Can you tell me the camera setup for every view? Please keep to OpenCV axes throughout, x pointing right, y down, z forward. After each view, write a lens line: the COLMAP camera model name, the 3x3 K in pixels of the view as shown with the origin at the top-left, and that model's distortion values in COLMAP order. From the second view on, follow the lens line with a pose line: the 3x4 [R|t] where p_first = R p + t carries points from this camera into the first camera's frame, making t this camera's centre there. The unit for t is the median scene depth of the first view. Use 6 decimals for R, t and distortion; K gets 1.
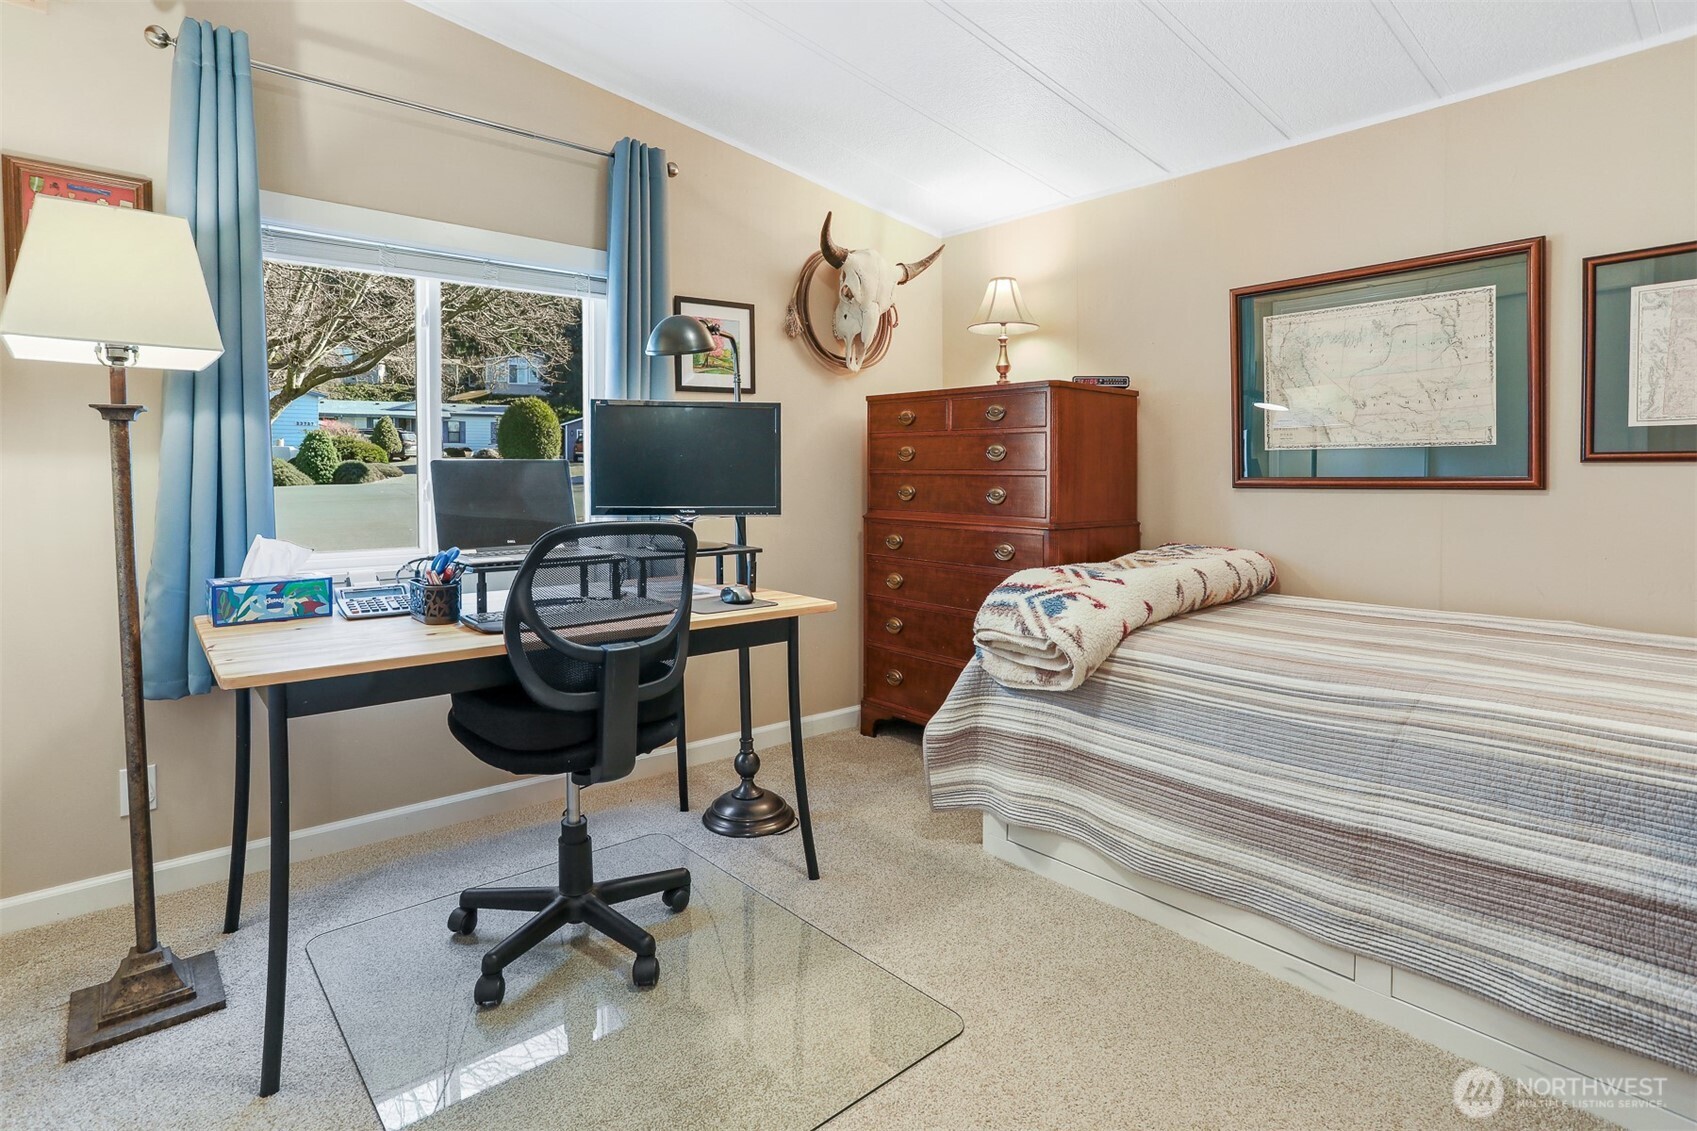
lens RADIAL K [[845.9, 0, 839.3], [0, 845.9, 521.2], [0, 0, 1]] dist [-0.055244, 0.033841]
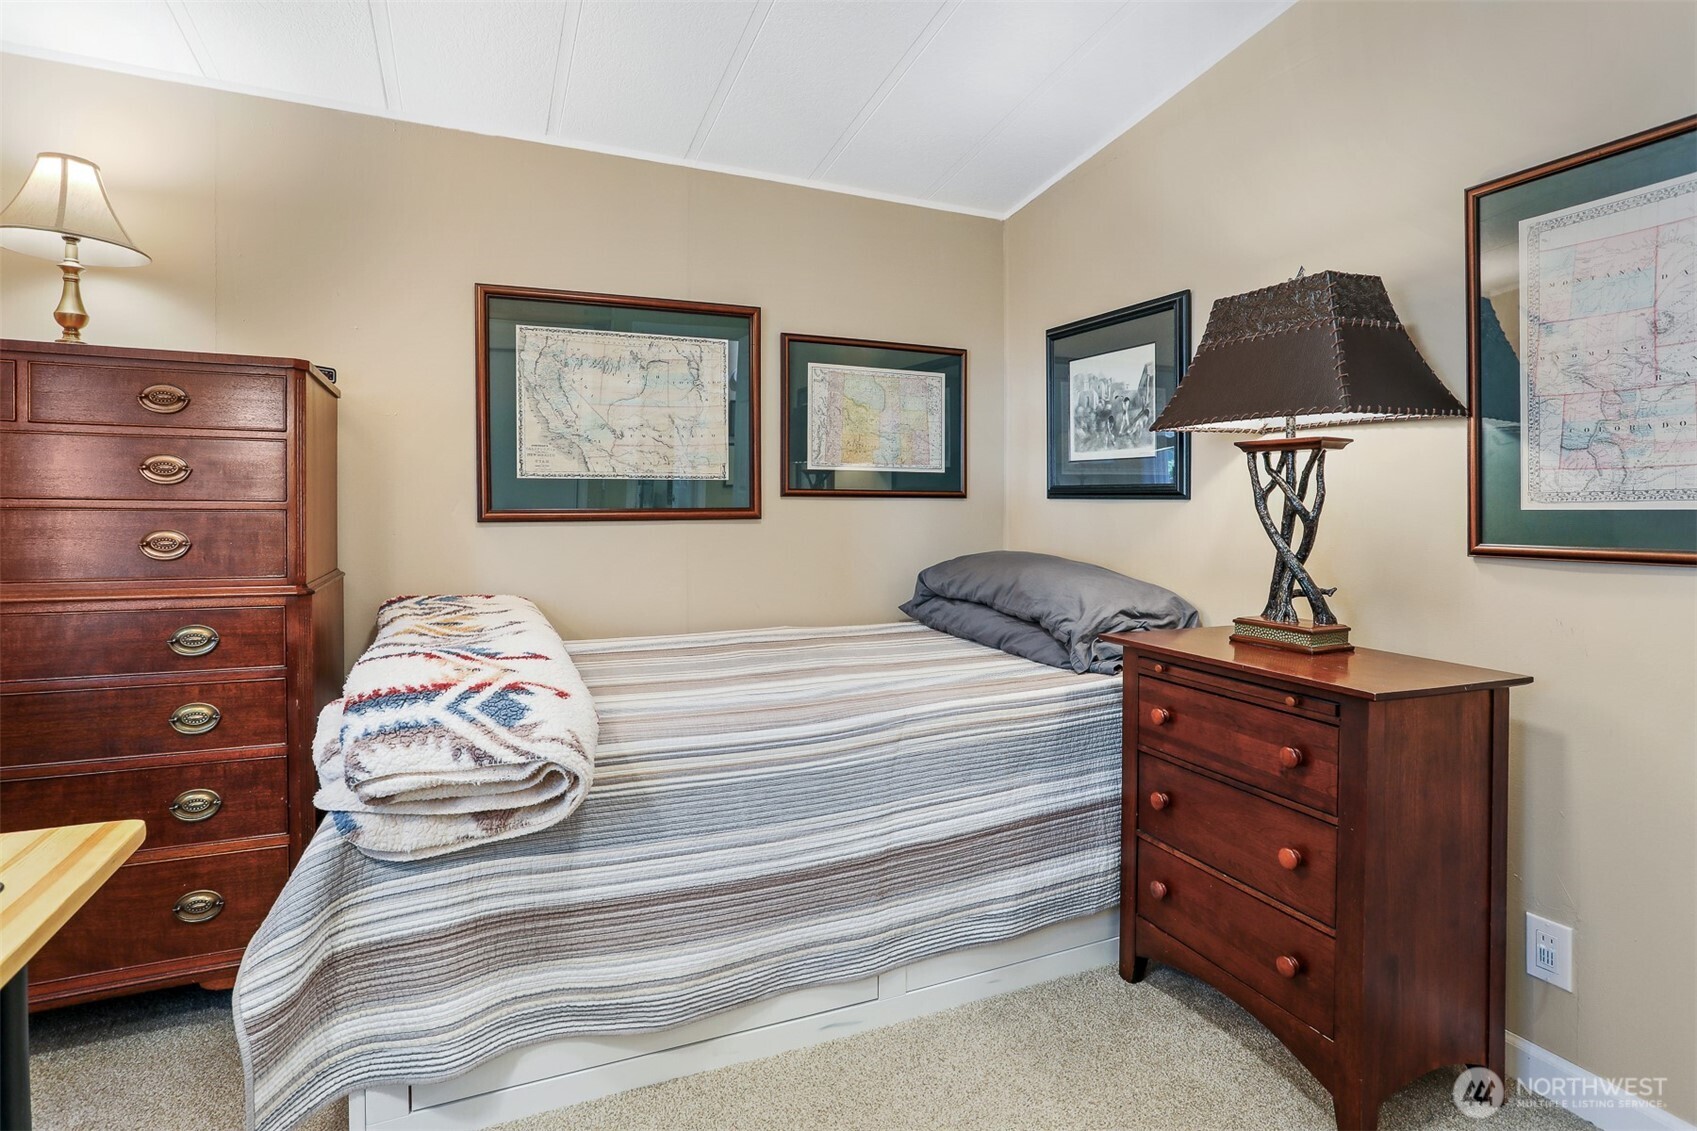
lens RADIAL K [[845.9, 0, 839.3], [0, 845.9, 521.2], [0, 0, 1]] dist [-0.055244, 0.033841]
pose [[0.301506, -0.020555, 0.953243, -0.287665], [0.047051, 0.998870, 0.006657, -0.038915], [-0.952303, 0.042844, 0.302133, 0.544431]]
